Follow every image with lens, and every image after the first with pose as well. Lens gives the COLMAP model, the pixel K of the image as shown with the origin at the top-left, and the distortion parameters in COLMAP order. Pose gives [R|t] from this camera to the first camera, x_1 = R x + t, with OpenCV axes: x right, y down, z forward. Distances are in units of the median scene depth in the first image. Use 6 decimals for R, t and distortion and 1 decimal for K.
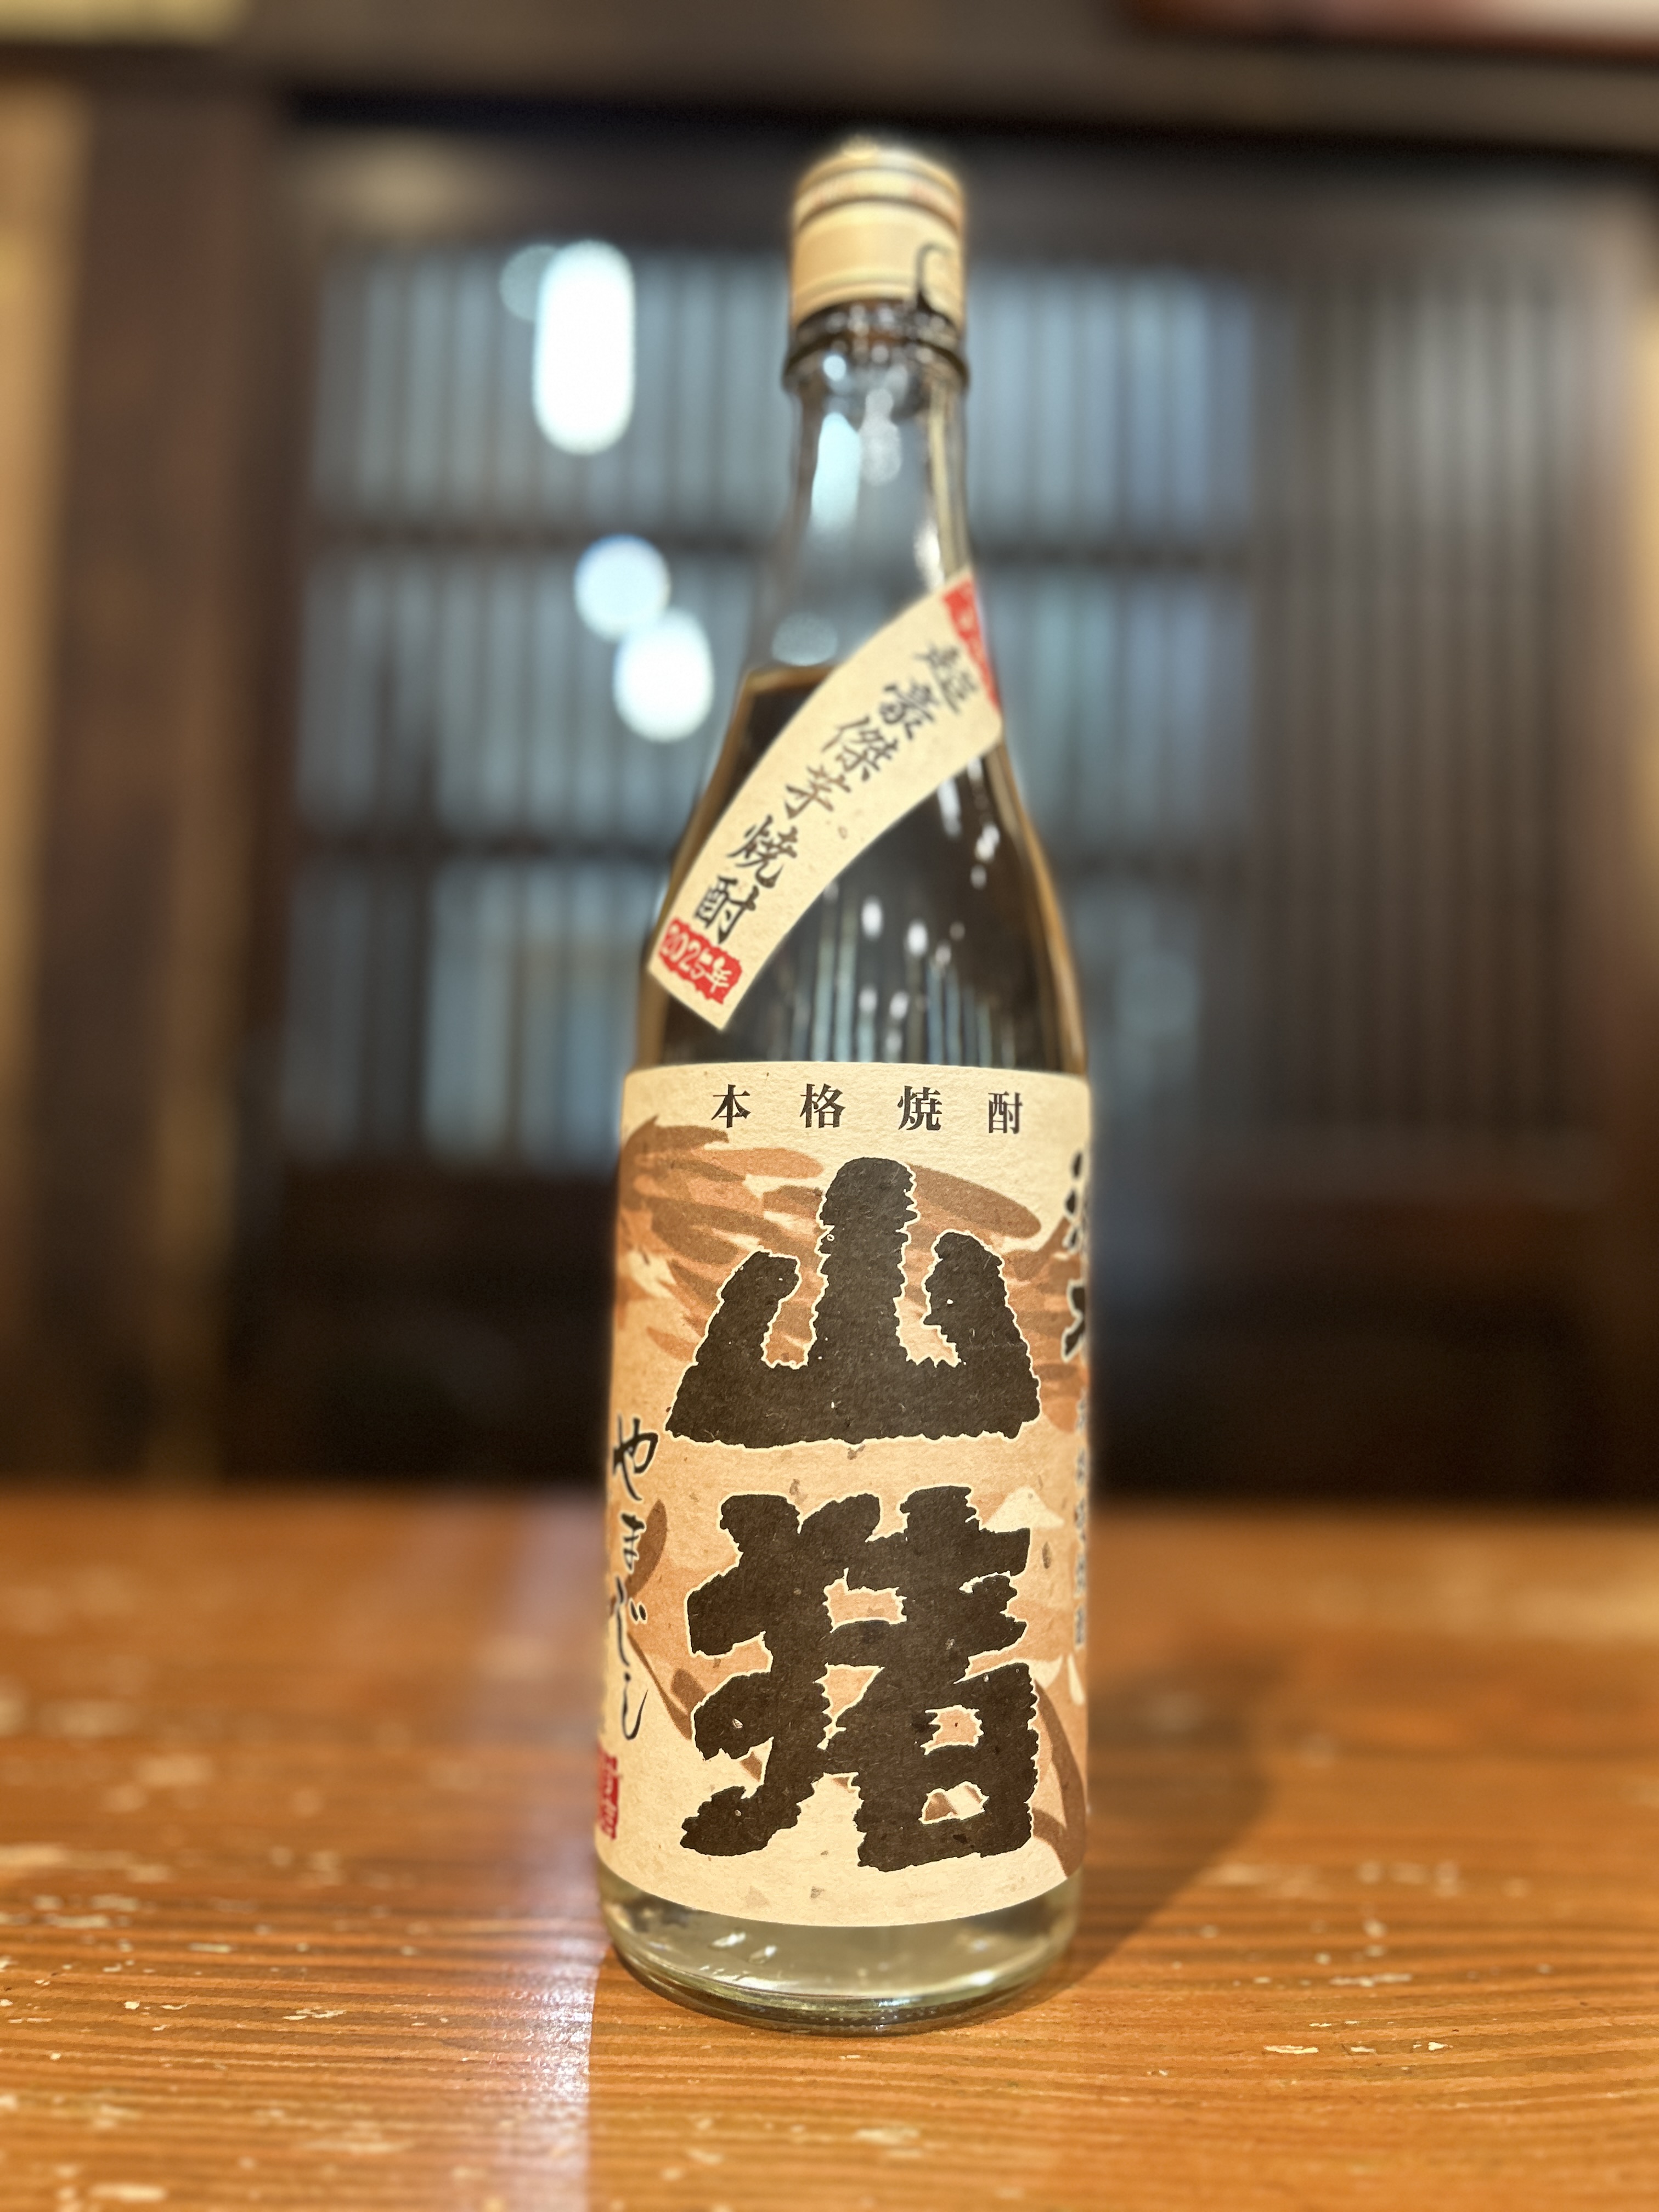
lens RADIAL K [[1699.7, 0, 844.7], [0, 1699.7, 1133.5], [0, 0, 1]] dist [0.043824, -0.080562]
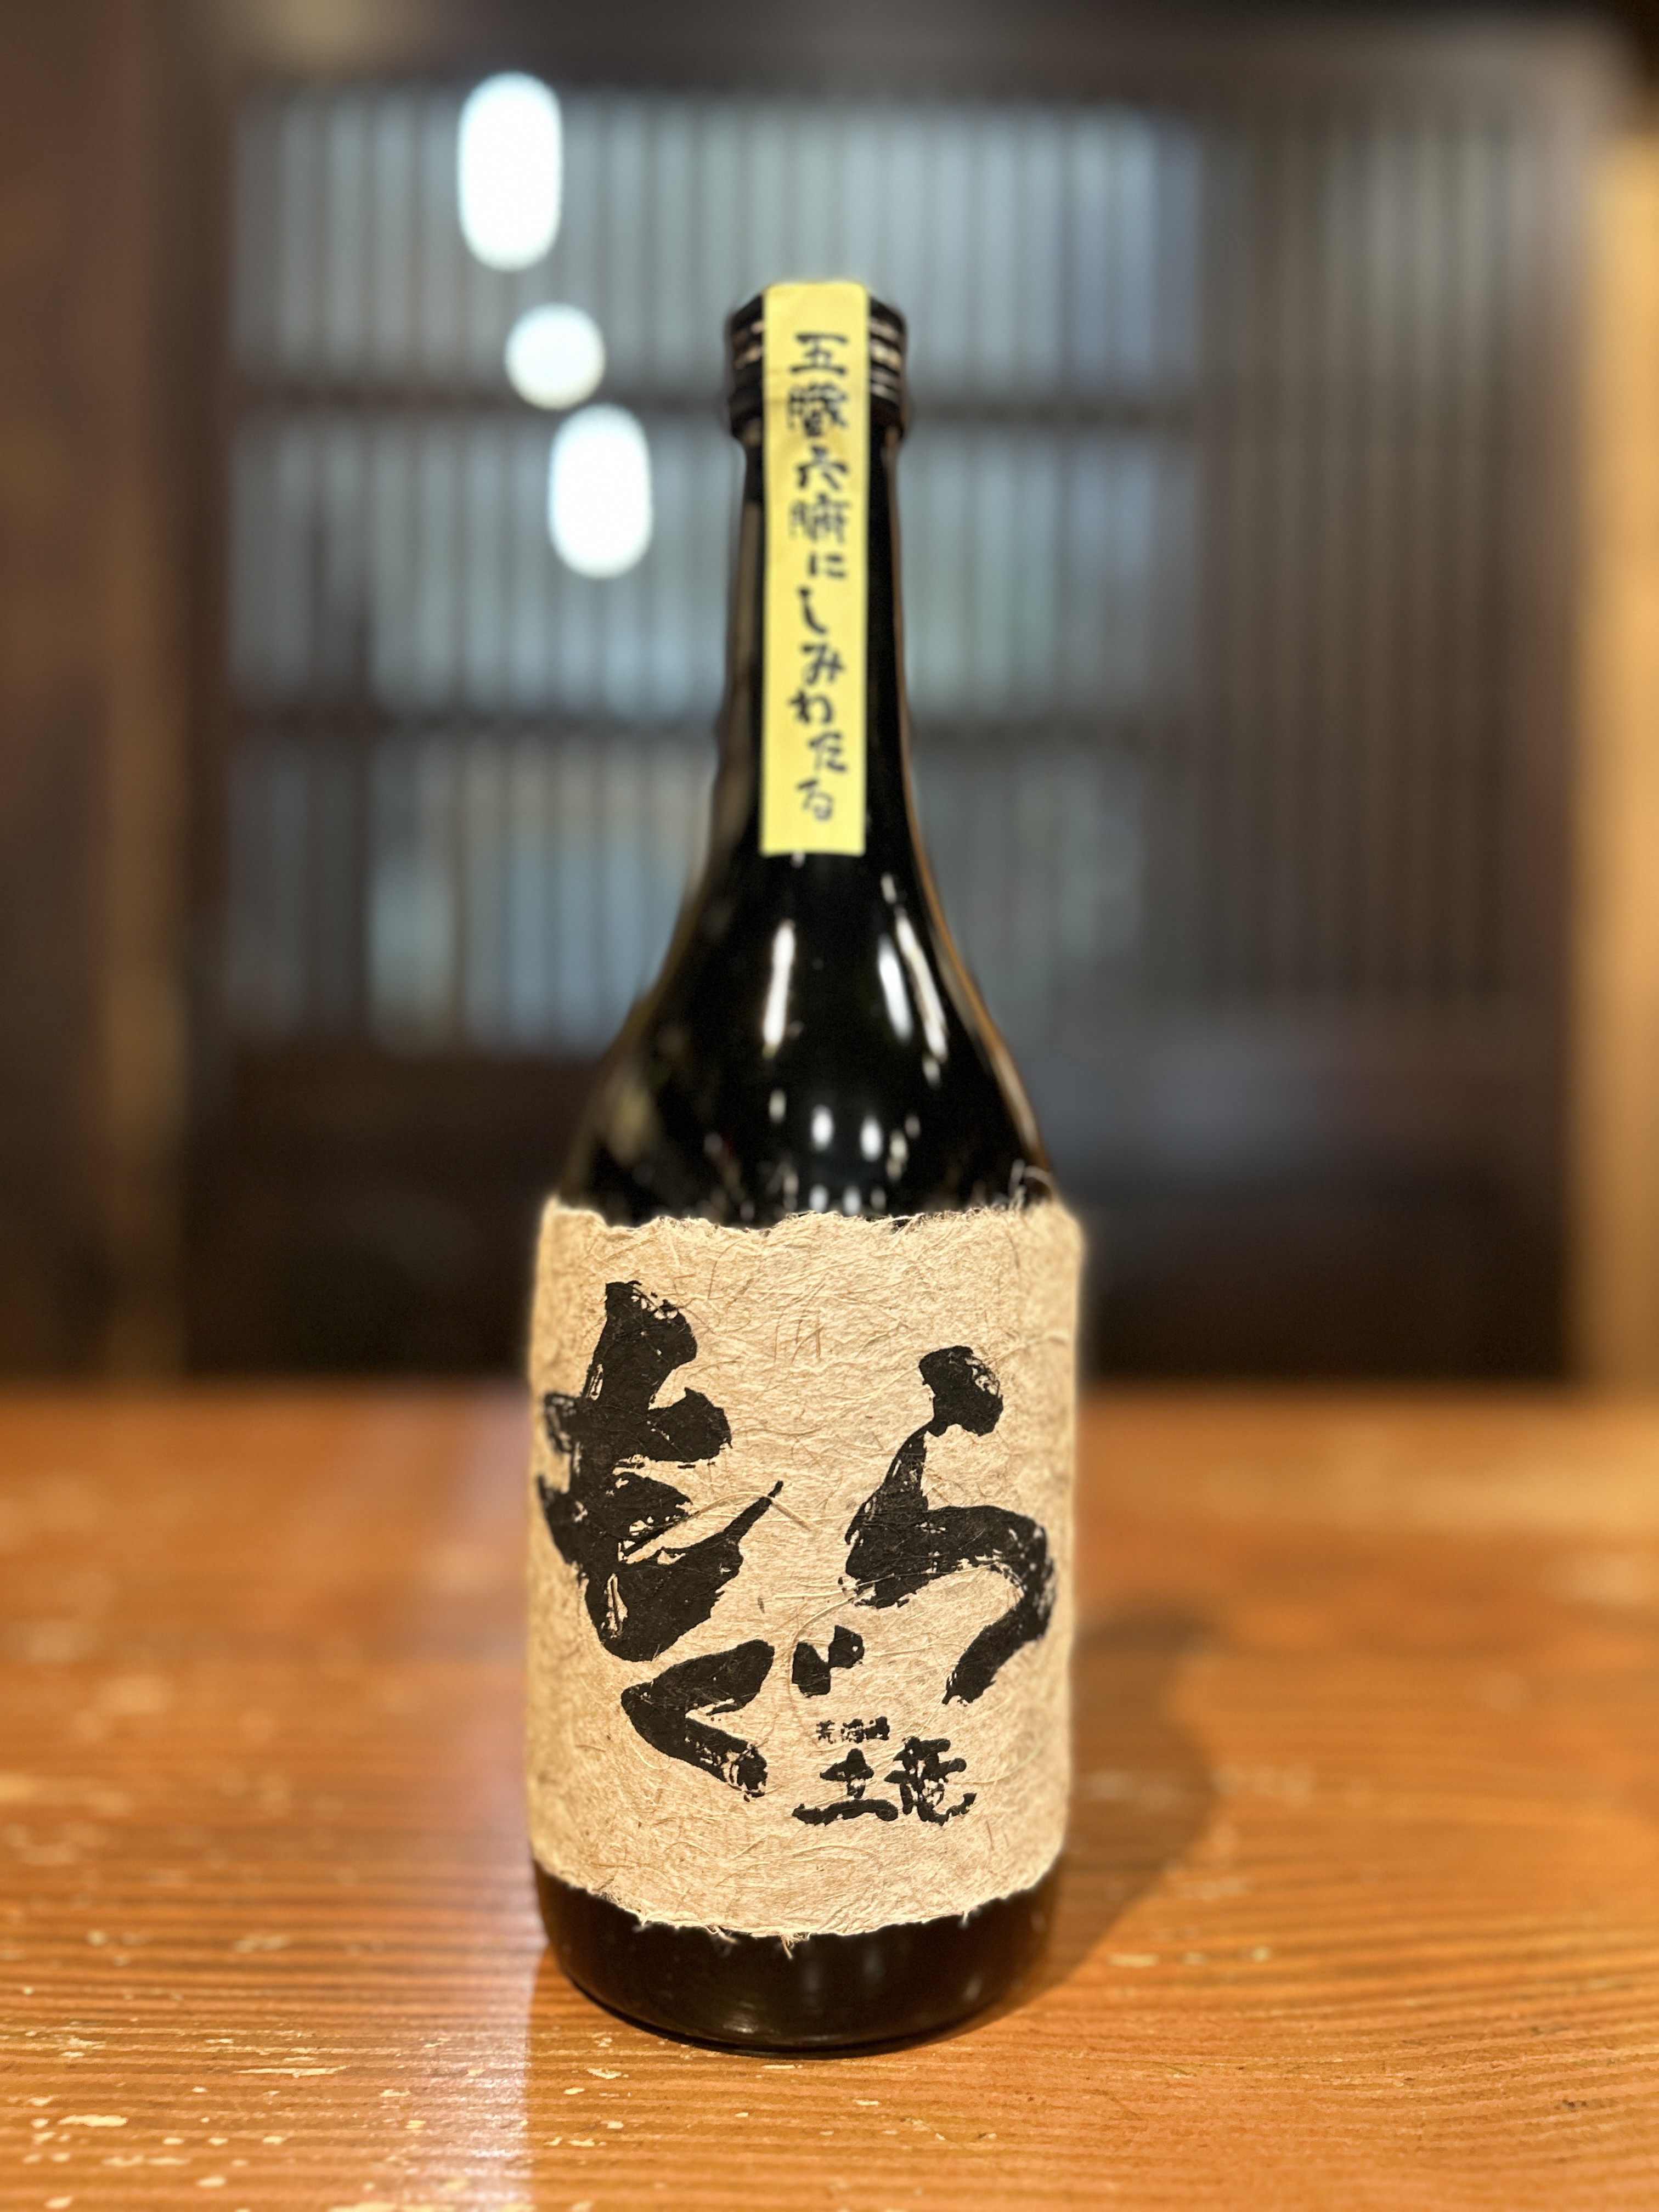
lens RADIAL K [[1699.7, 0, 827.7], [0, 1699.7, 1130.3], [0, 0, 1]] dist [0.043824, -0.080562]
pose [[0.999871, -0.011523, 0.011147, 0.053506], [0.010421, 0.995493, 0.094262, -0.114752], [-0.012183, -0.094134, 0.995485, -0.066893]]
